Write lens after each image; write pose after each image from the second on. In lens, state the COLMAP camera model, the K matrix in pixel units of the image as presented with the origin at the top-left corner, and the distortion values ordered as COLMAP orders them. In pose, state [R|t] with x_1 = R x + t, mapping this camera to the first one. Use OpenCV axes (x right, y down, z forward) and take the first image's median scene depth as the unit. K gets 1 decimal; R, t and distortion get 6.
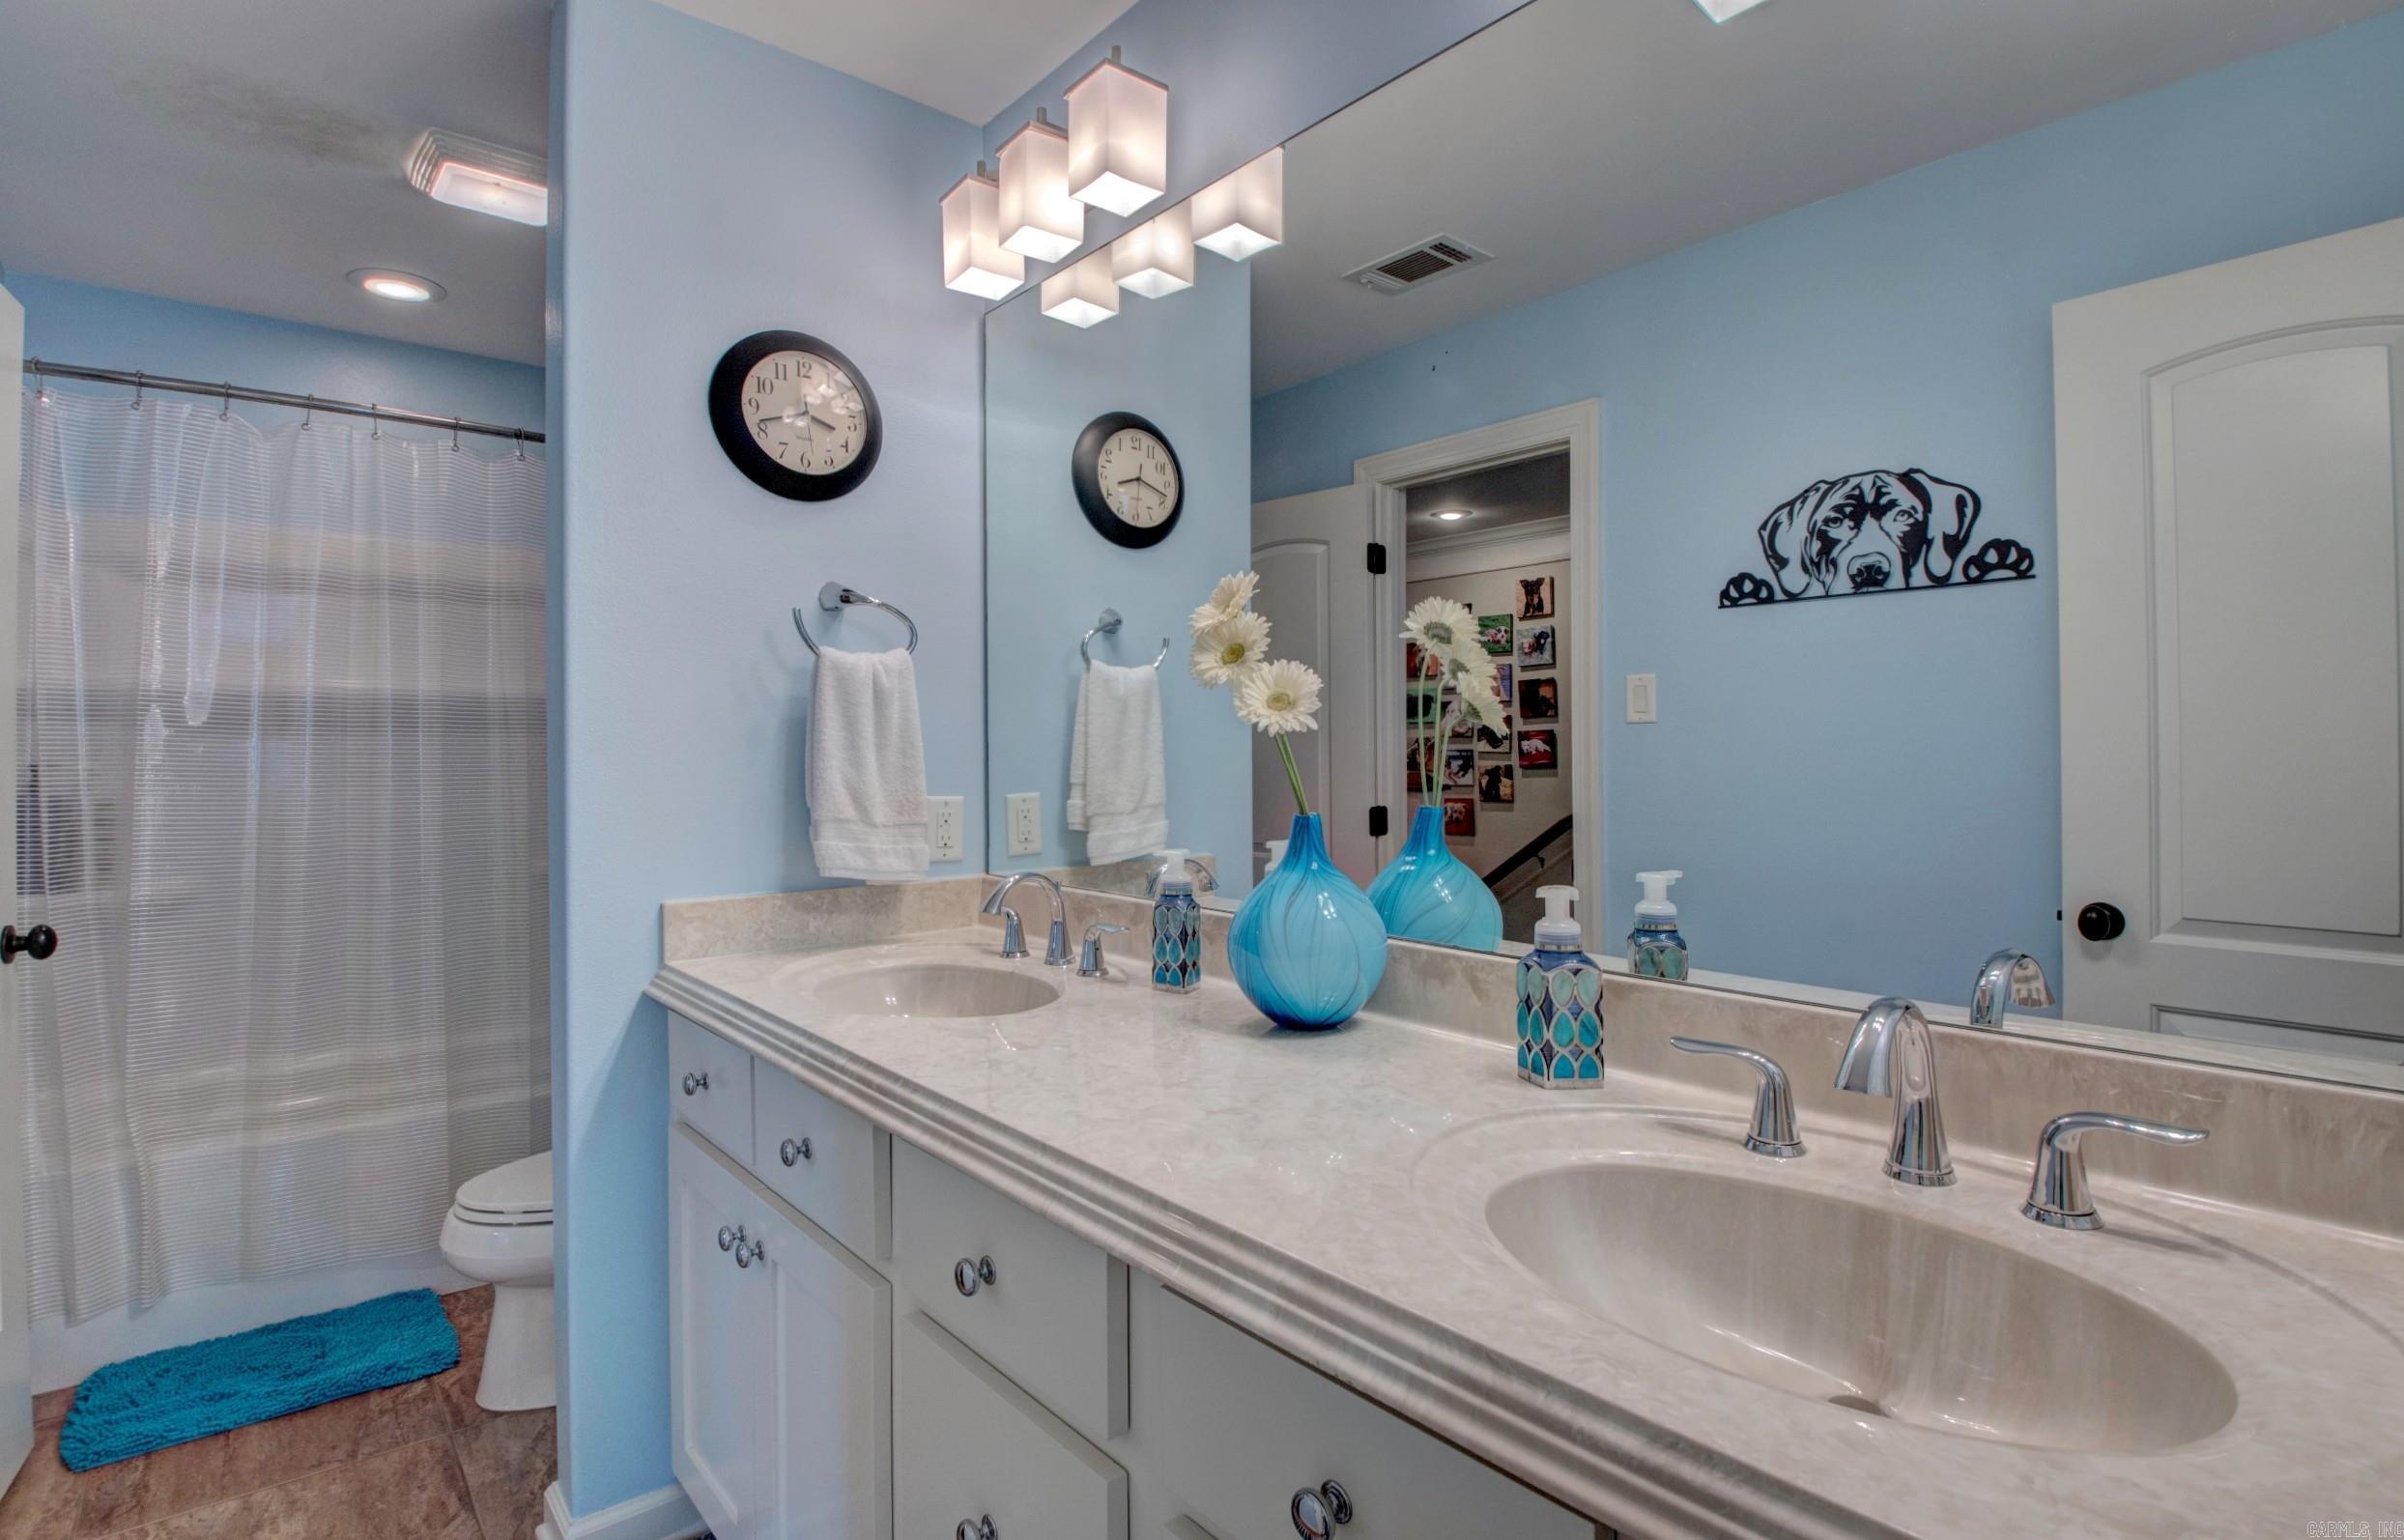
lens RADIAL K [[1122.6, 0, 1186.4], [0, 1122.6, 761.7], [0, 0, 1]] dist [0.001466, -0.013734]
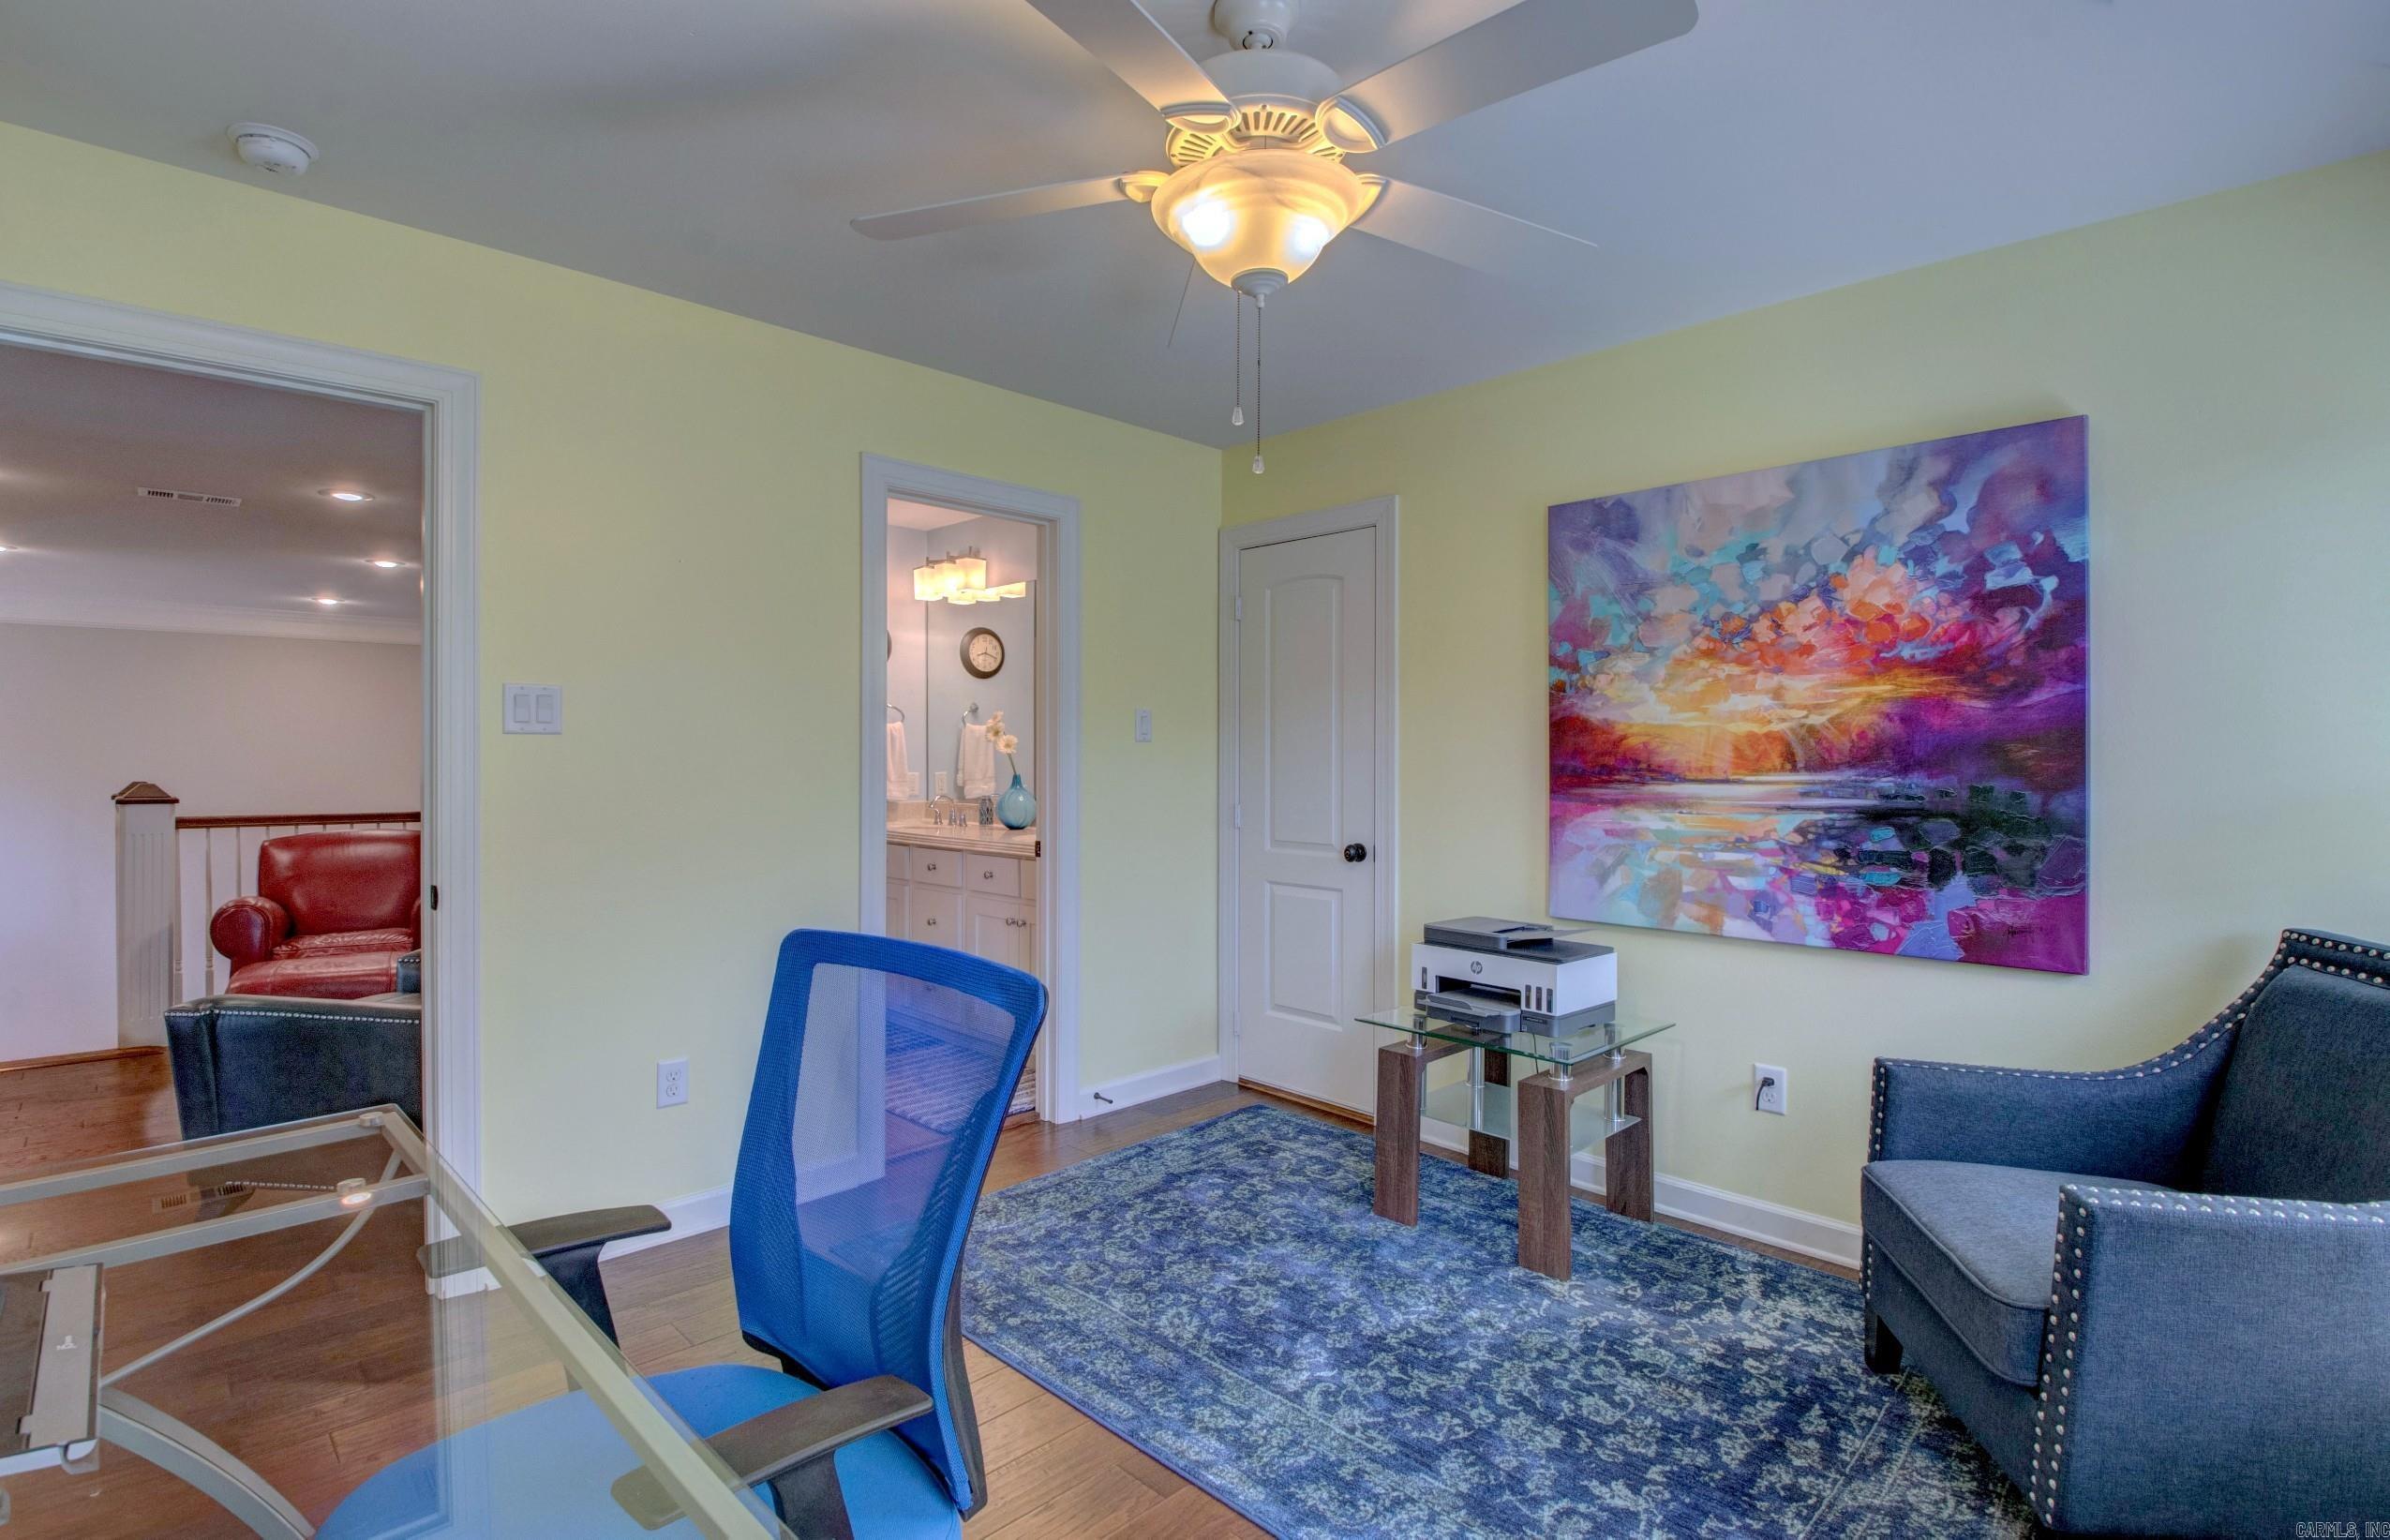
lens RADIAL K [[1116.1, 0, 1179.5], [0, 1116.1, 761.7], [0, 0, 1]] dist [0.001466, -0.013734]
pose [[0.997651, 0.005942, 0.068248, 0.260836], [-0.006104, 0.999979, 0.002164, -0.006370], [-0.068234, -0.002575, 0.997666, -1.832481]]
